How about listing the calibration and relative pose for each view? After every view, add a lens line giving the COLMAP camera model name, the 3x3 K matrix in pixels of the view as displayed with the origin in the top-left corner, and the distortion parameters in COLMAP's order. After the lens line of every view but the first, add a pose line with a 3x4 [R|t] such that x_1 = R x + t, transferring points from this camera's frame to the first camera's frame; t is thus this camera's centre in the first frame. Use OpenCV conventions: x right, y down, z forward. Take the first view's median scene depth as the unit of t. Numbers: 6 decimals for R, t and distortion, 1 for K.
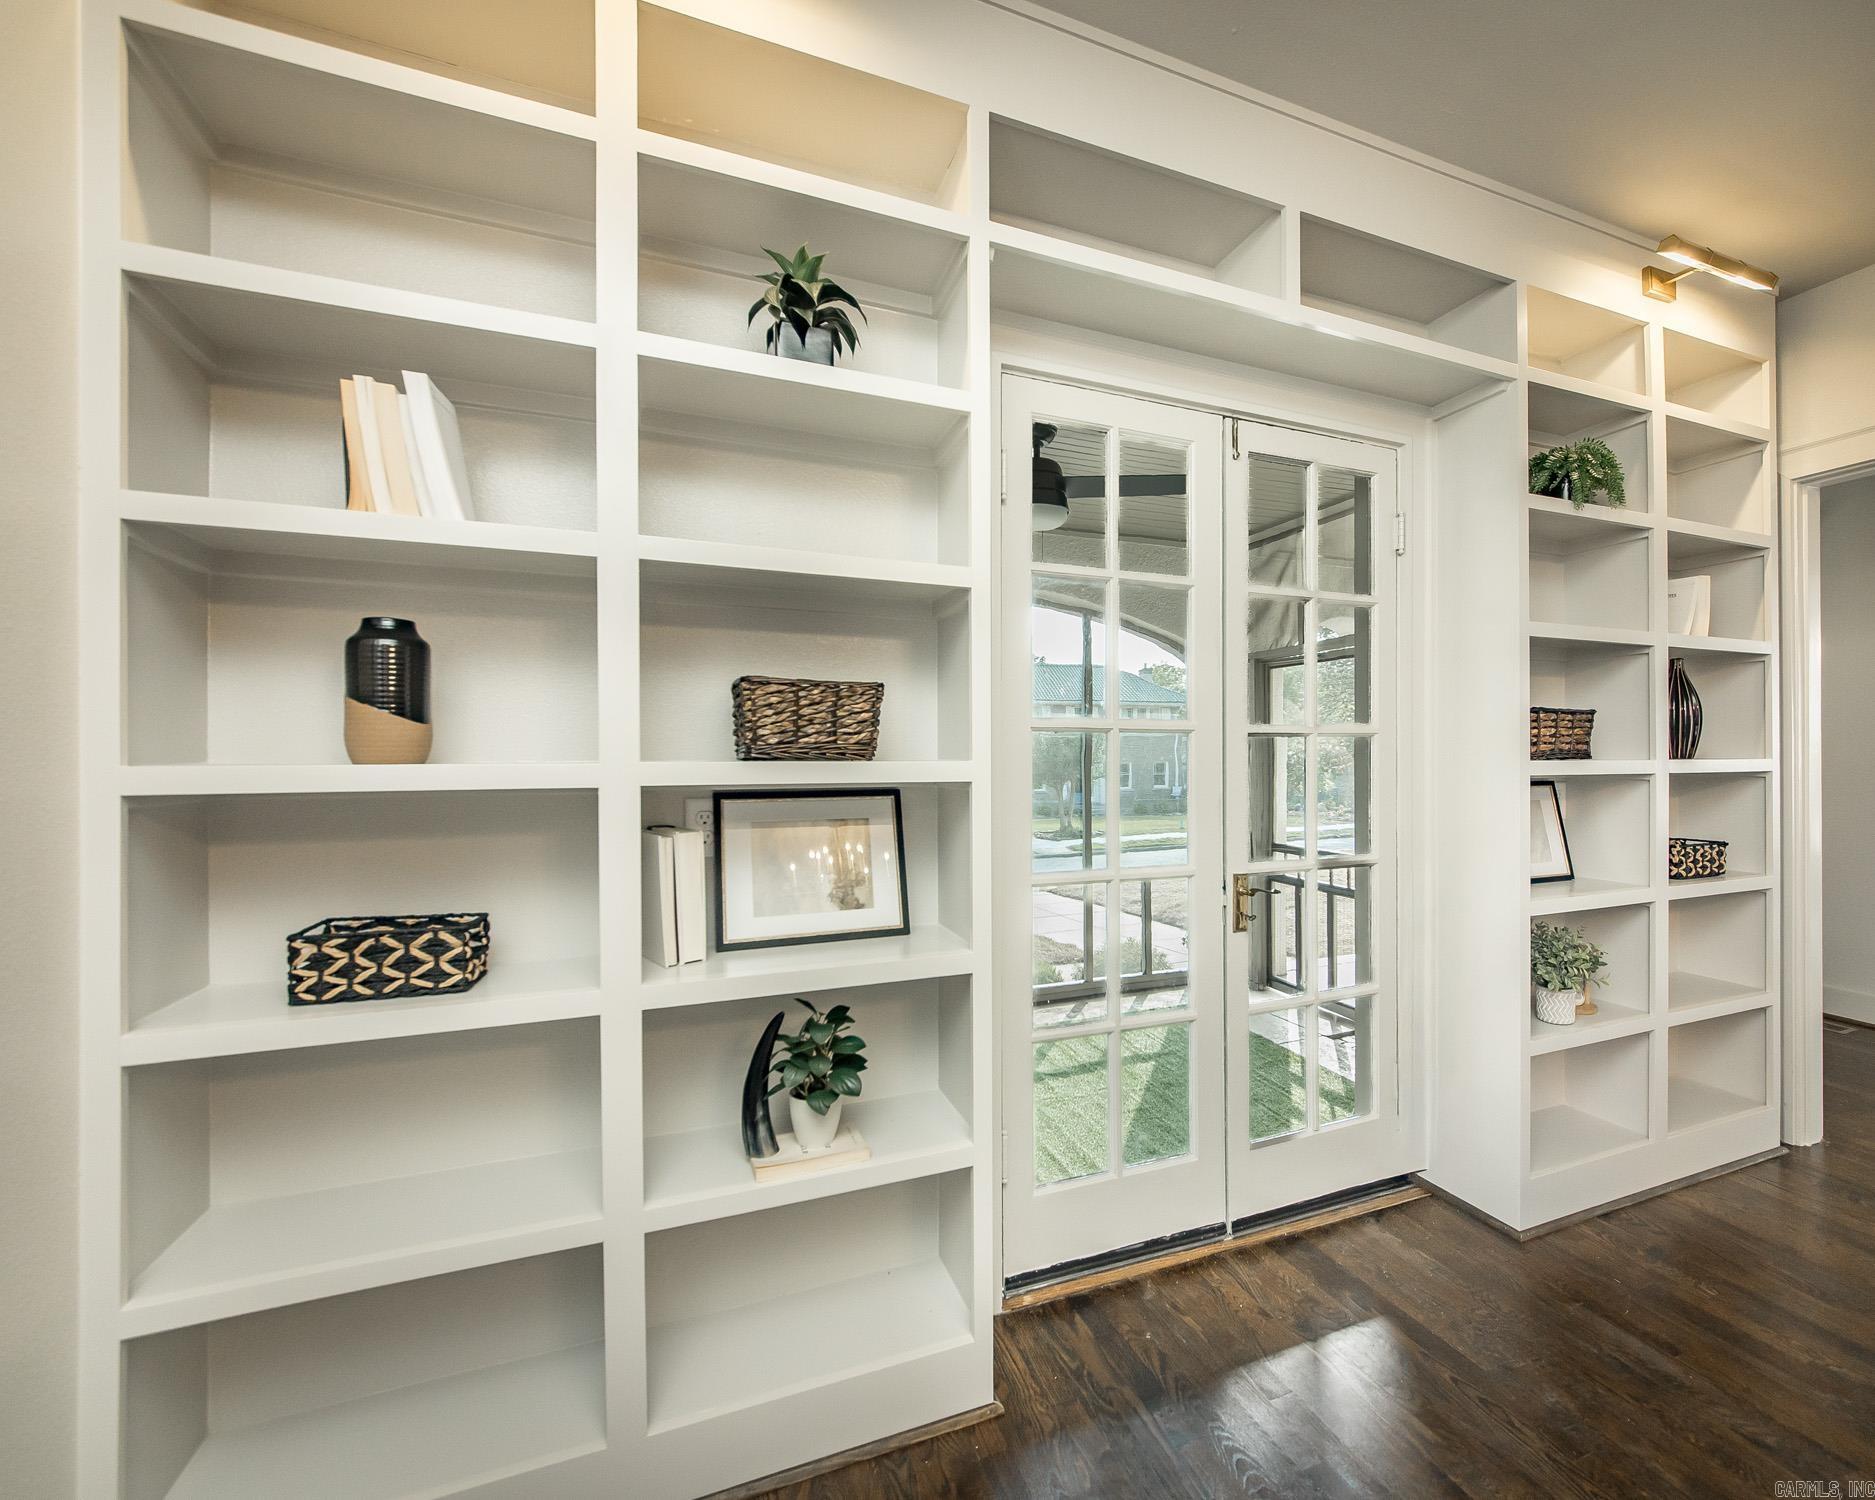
lens RADIAL K [[773.2, 0, 942.9], [0, 773.2, 761.1], [0, 0, 1]] dist [-0.003160, 0.000760]
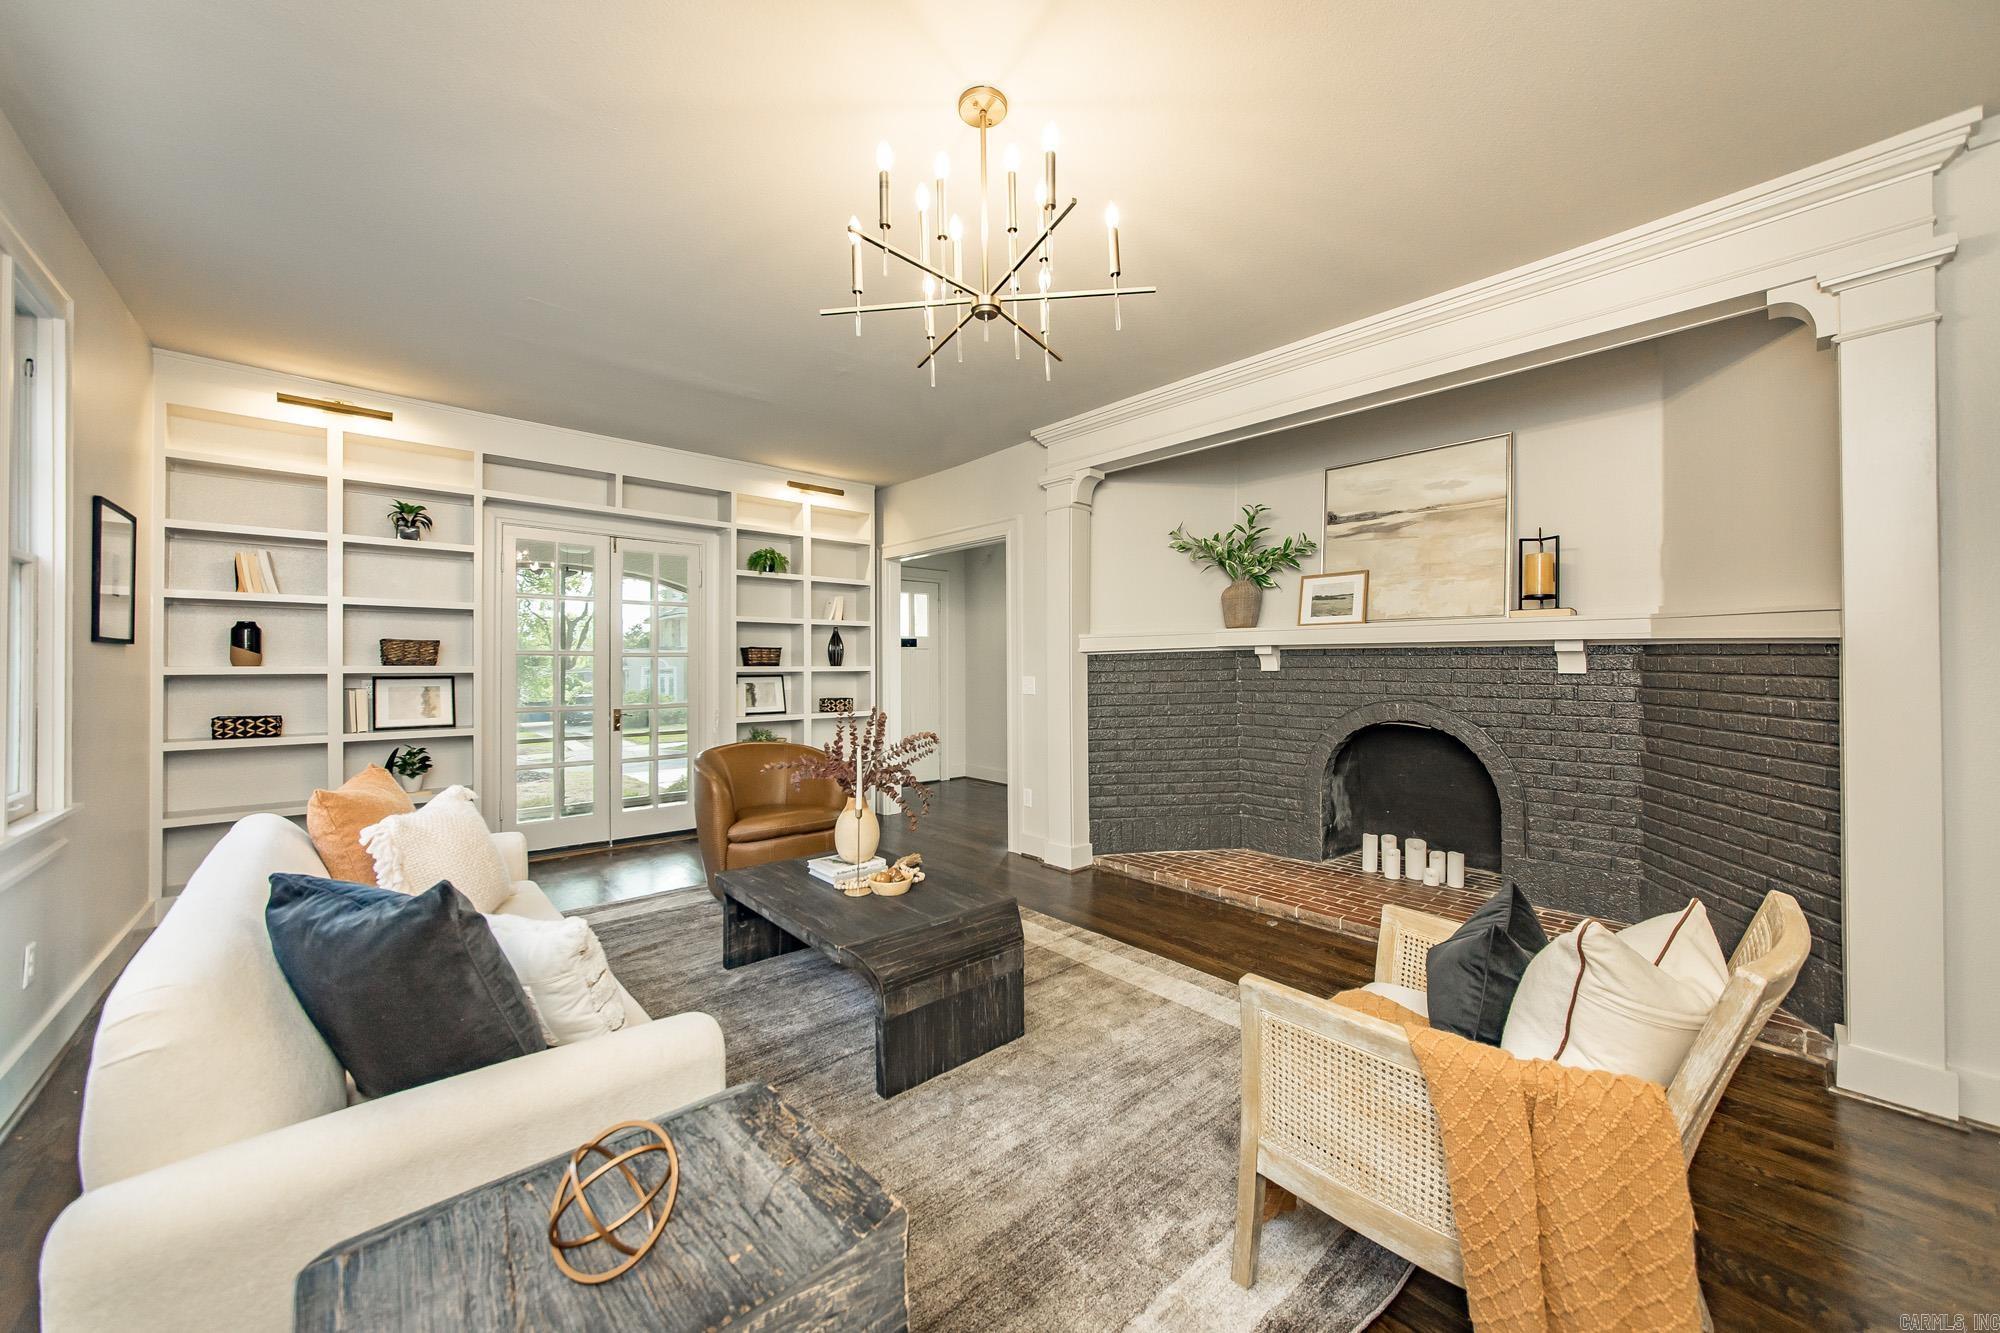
lens RADIAL K [[776.9, 0, 996.4], [0, 776.9, 669.4], [0, 0, 1]] dist [-0.004504, -0.000222]
pose [[0.941430, 0.002652, 0.337198, 0.990359], [-0.002423, 0.999996, -0.001100, 0.012240], [-0.337200, 0.000218, 0.941433, -2.697600]]
